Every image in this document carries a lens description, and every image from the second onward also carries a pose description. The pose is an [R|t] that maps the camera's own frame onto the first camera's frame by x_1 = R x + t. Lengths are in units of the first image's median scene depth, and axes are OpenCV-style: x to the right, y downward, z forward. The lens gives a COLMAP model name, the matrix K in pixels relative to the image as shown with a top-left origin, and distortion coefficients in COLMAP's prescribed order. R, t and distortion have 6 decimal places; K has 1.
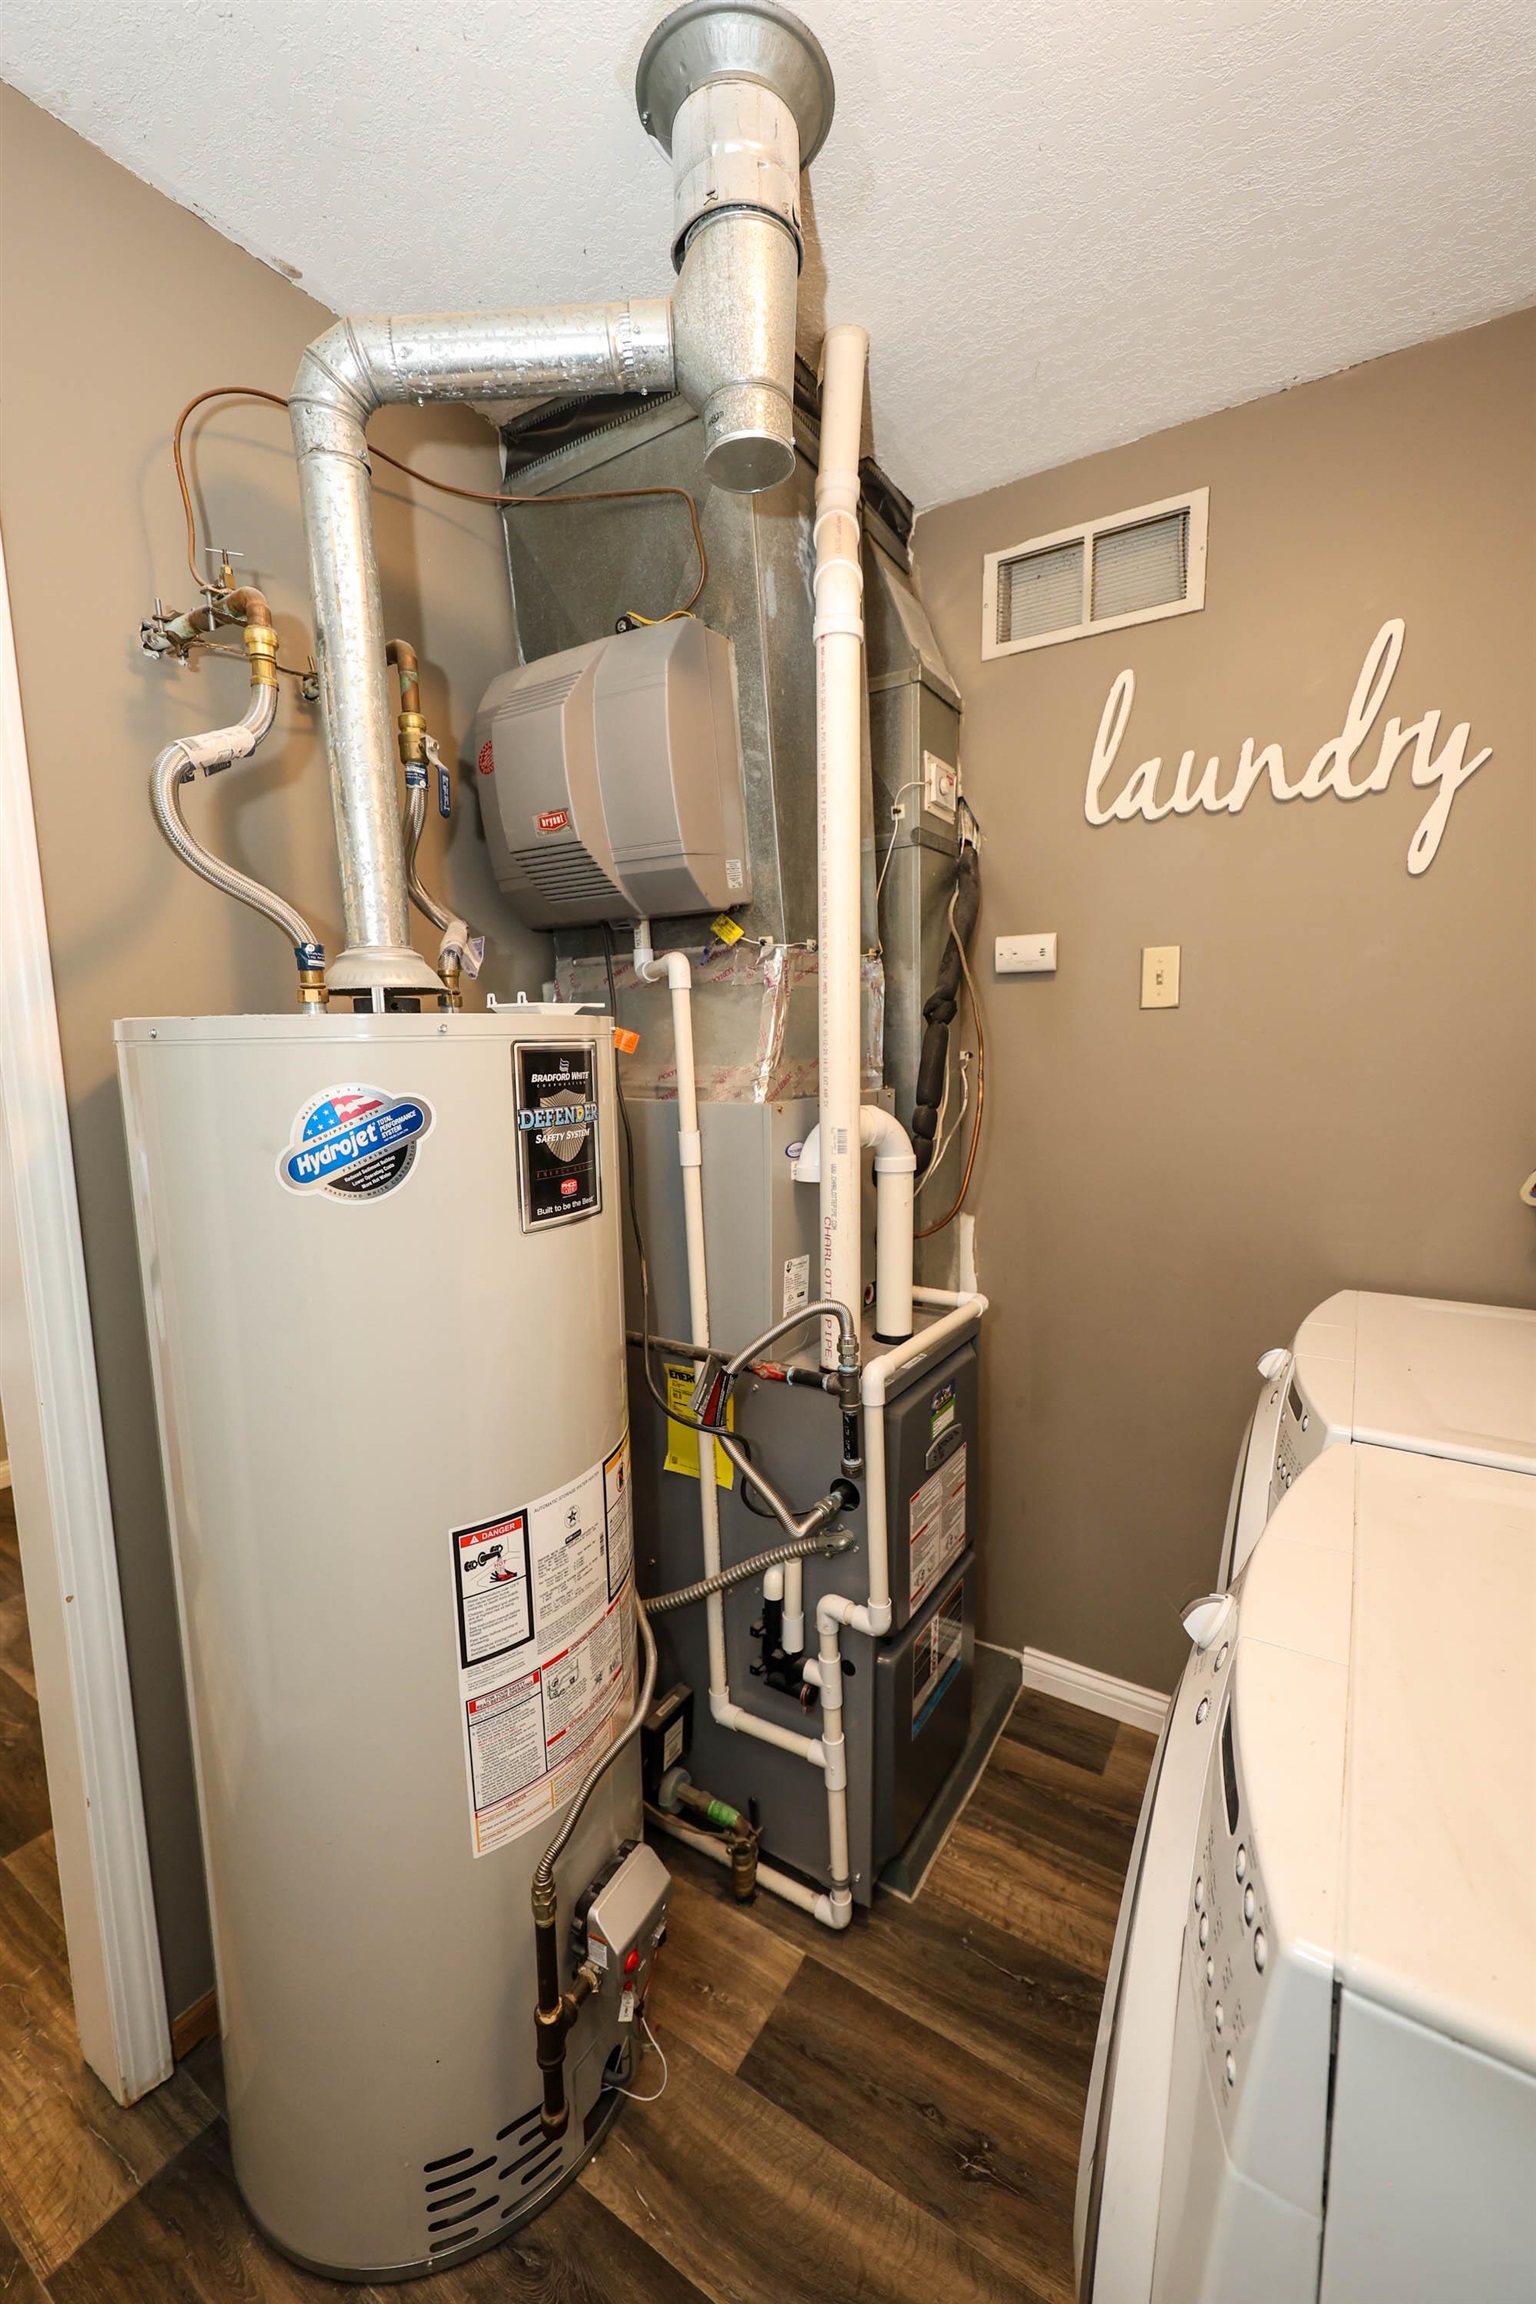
lens RADIAL K [[927.7, 0, 768.0], [0, 927.7, 1152.0], [0, 0, 1]] dist [0.001023, 0.000215]
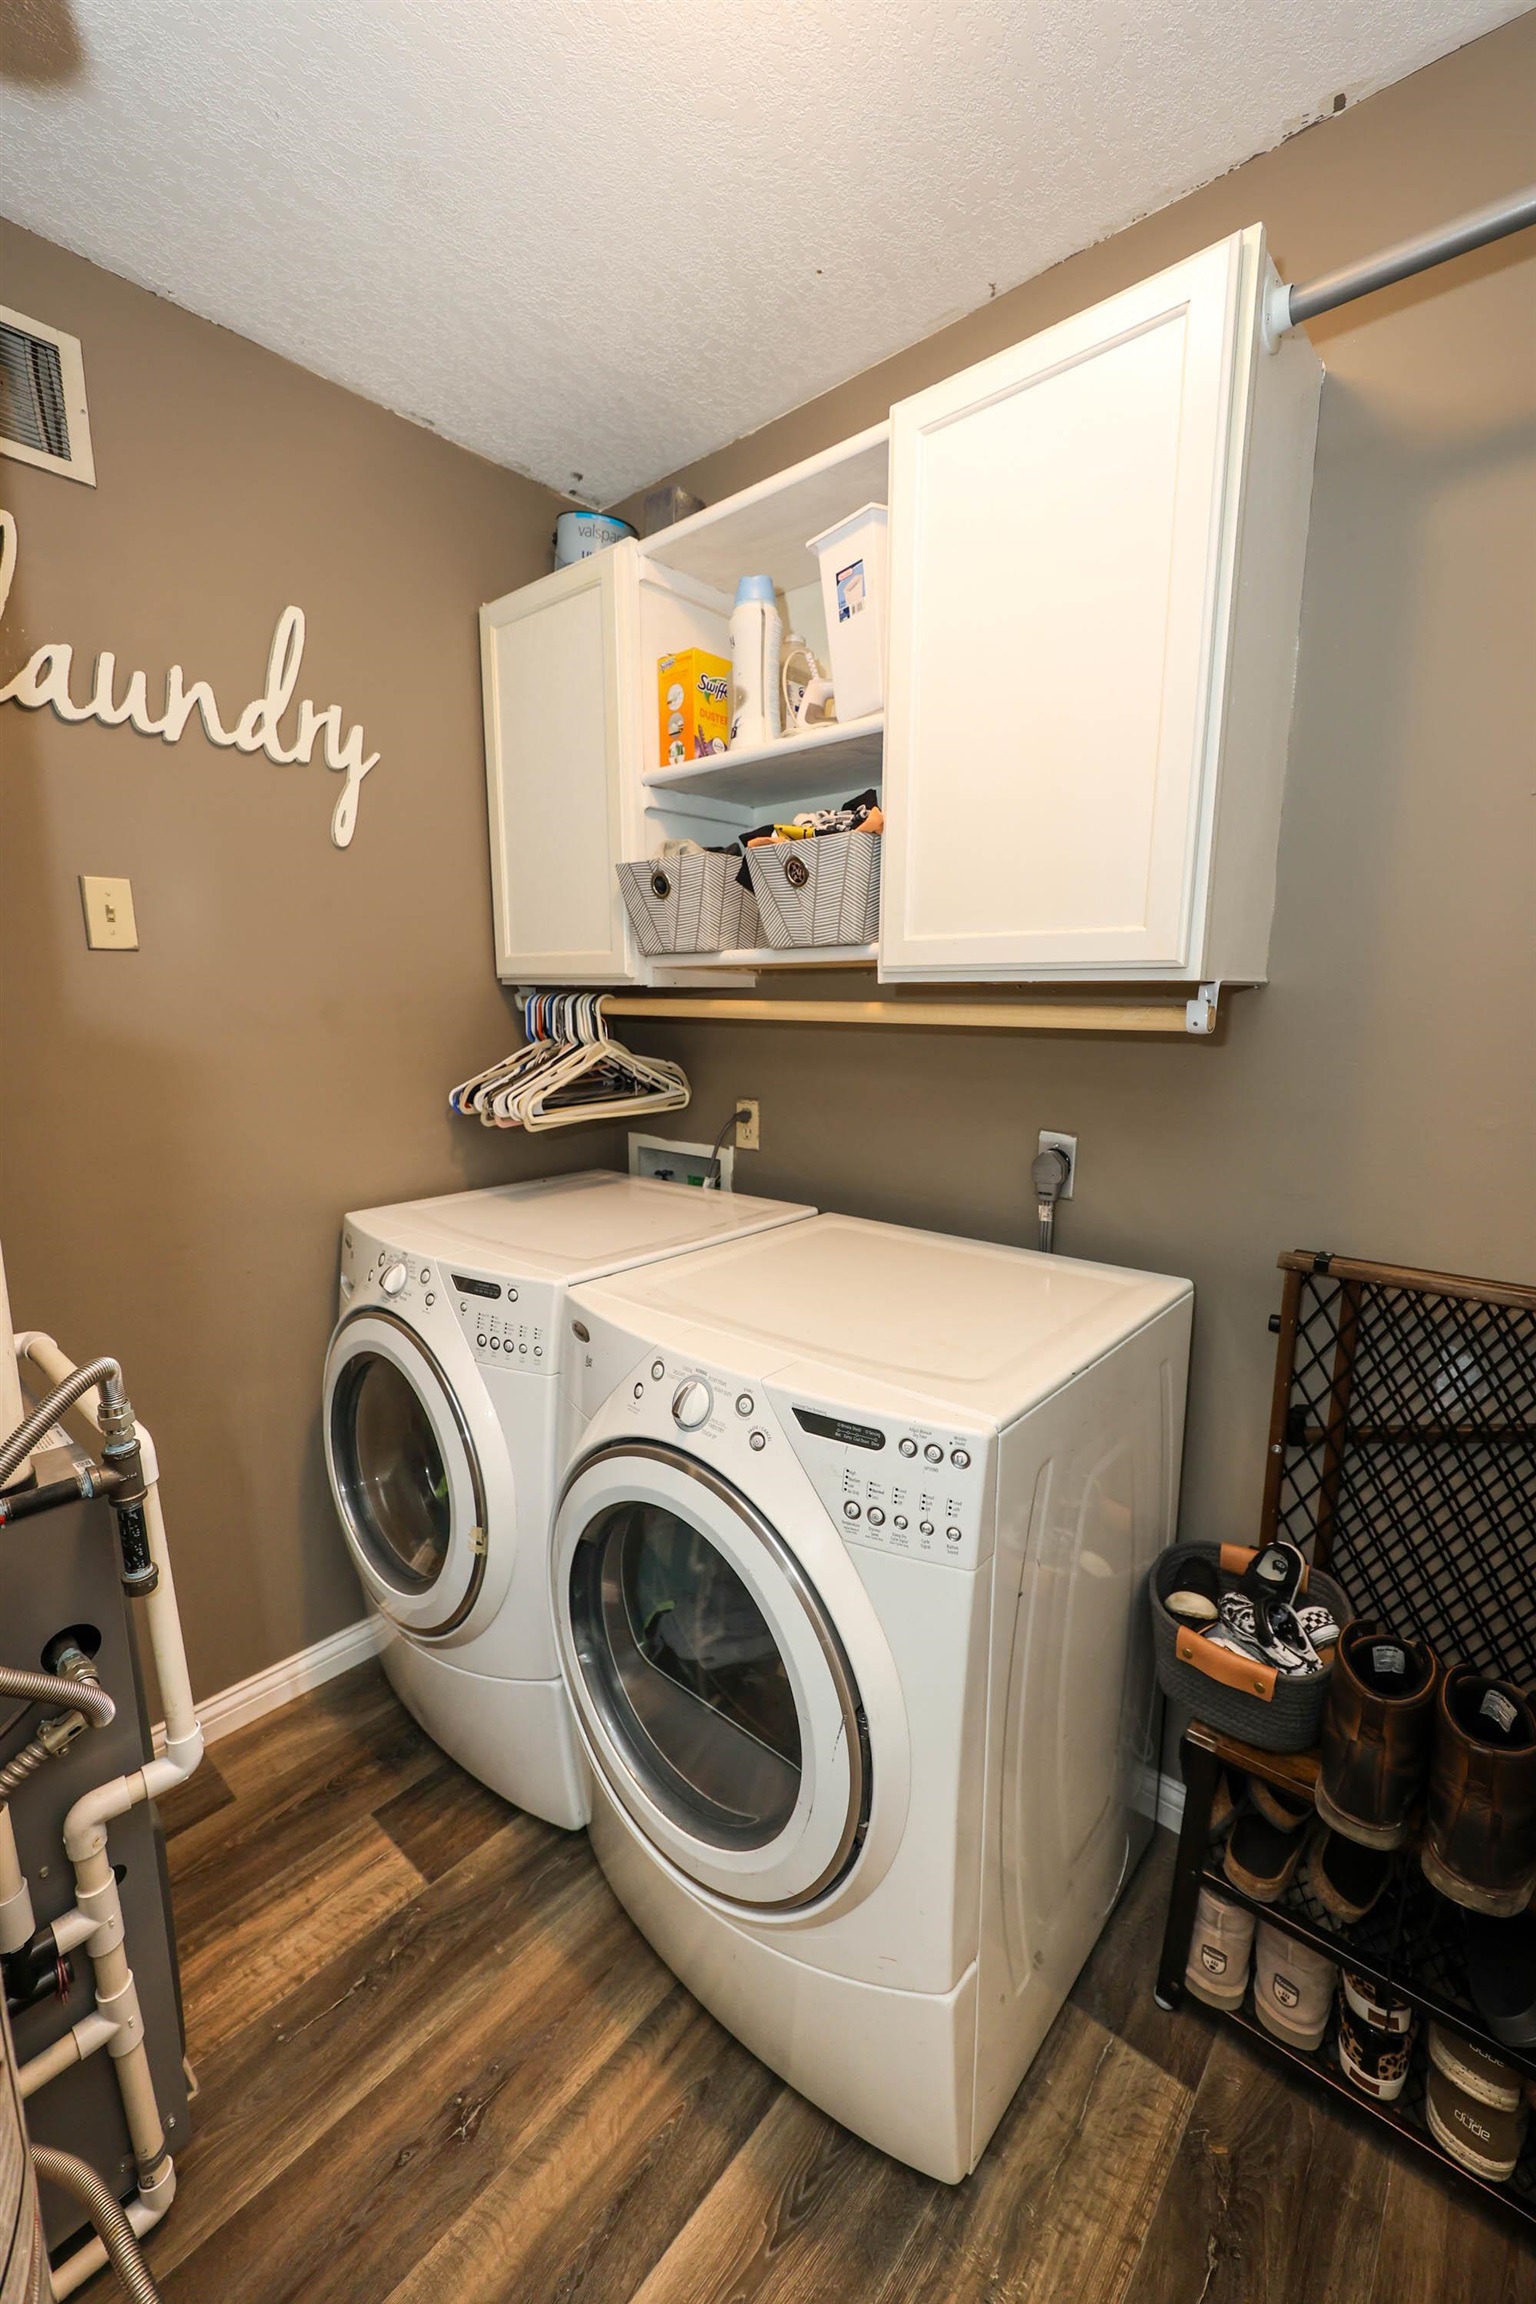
lens RADIAL K [[920.0, 0, 768.0], [0, 920.0, 1152.0], [0, 0, 1]] dist [-0.000332, 0.000140]
pose [[0.149920, -0.151083, 0.977086, -0.405305], [0.115634, 0.984153, 0.134433, -0.017347], [-0.981913, 0.092830, 0.165014, 0.324876]]
